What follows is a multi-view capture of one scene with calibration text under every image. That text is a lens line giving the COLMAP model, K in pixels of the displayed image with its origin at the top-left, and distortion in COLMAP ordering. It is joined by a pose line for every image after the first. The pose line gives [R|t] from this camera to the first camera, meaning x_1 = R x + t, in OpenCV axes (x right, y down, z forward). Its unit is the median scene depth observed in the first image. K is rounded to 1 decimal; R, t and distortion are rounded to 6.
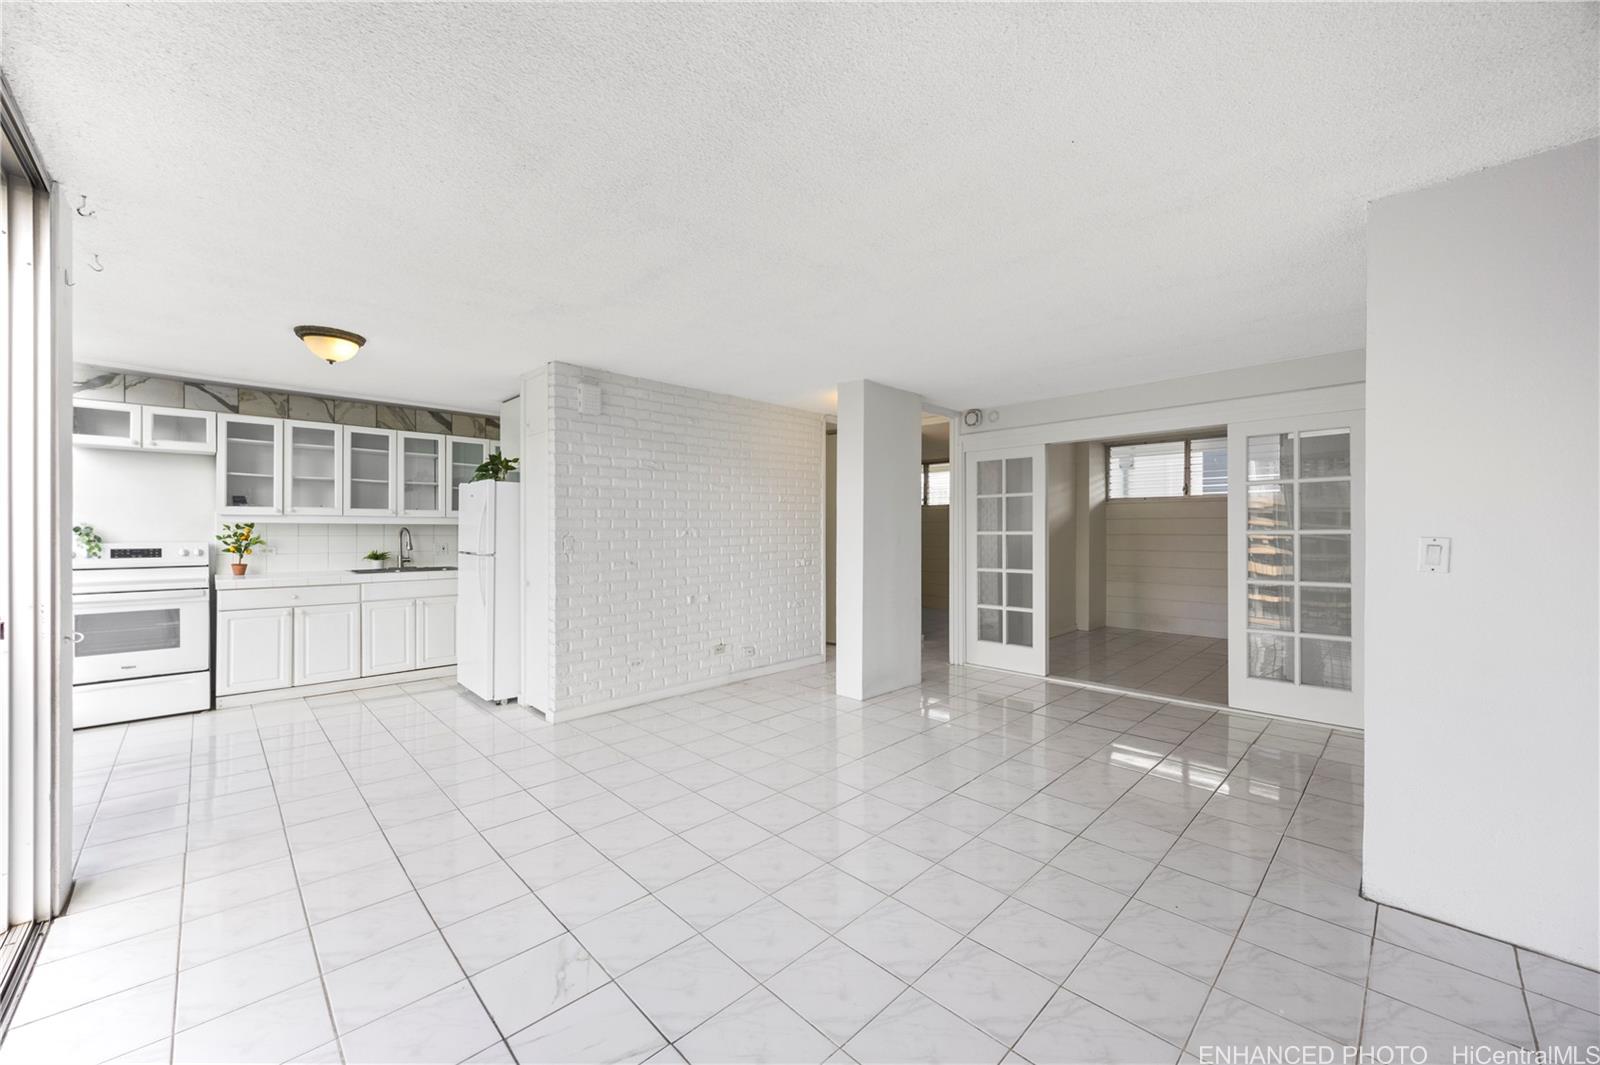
lens RADIAL K [[610.4, 0, 800.0], [0, 610.4, 532.5], [0, 0, 1]] dist [-0.001819, -0.000194]
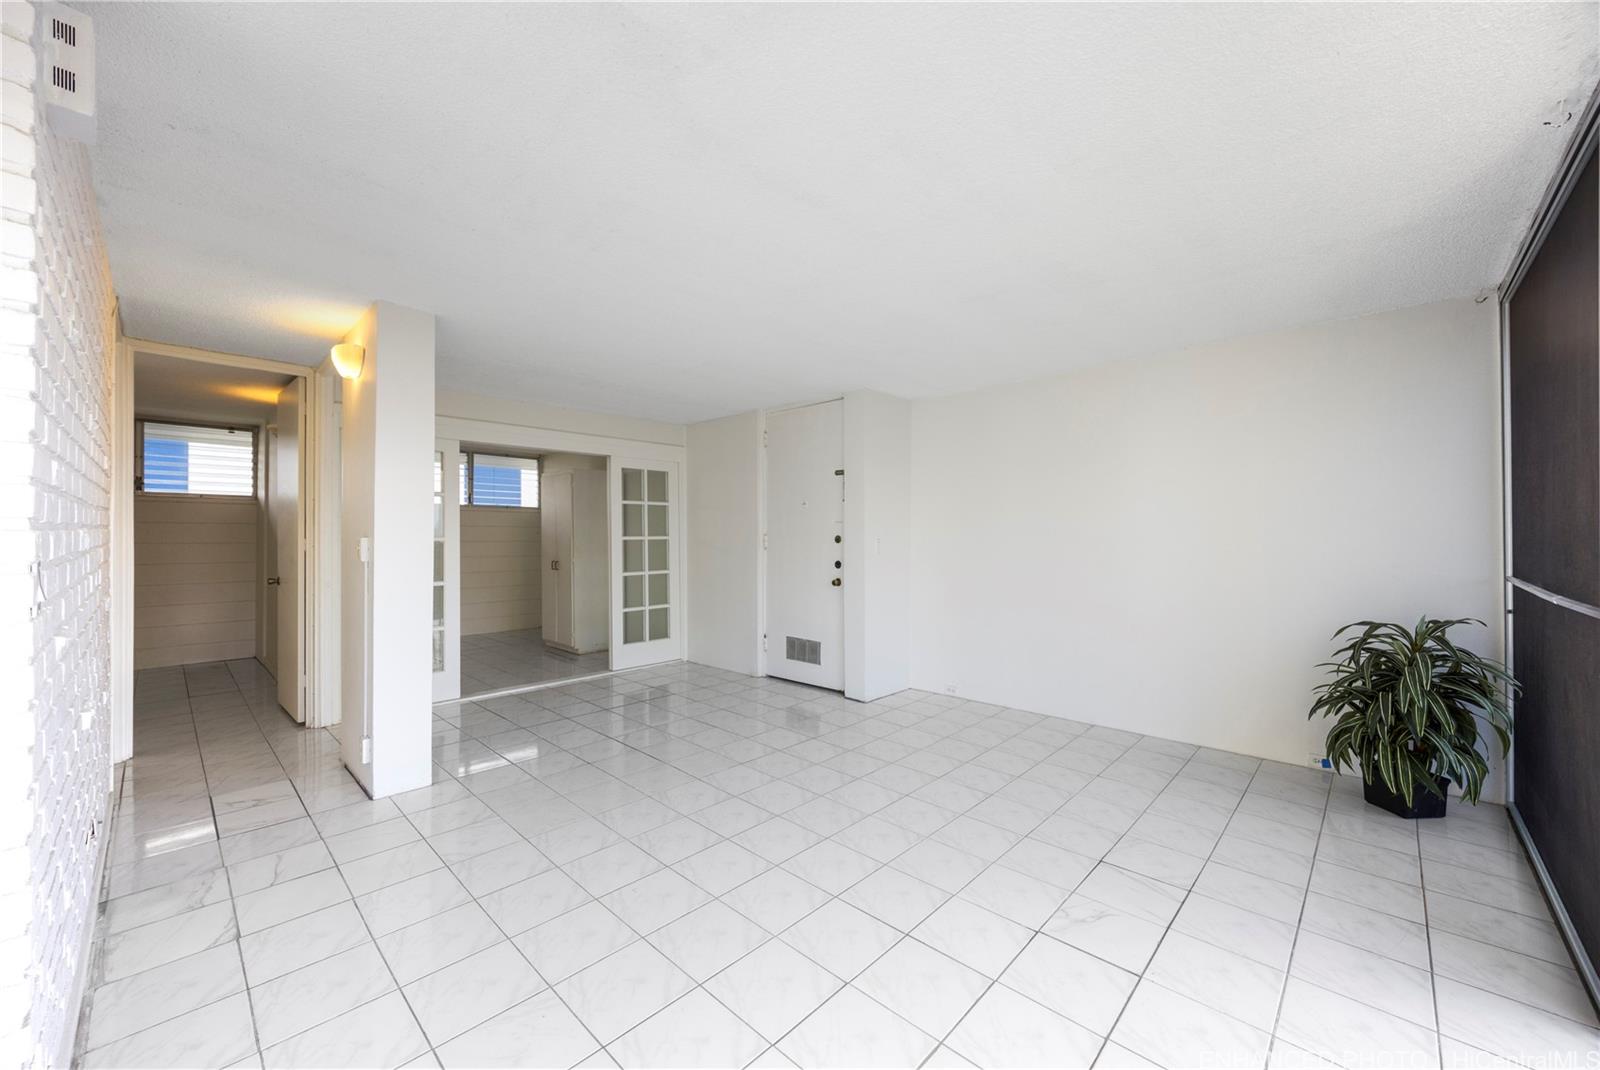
lens RADIAL K [[615.0, 0, 796.8], [0, 615.0, 531.3], [0, 0, 1]] dist [-0.000629, -0.000225]
pose [[-0.031017, 0.009283, 0.999476, -0.522260], [0.001146, 0.999957, -0.009252, -0.000994], [-0.999518, 0.000859, -0.031027, 0.530534]]
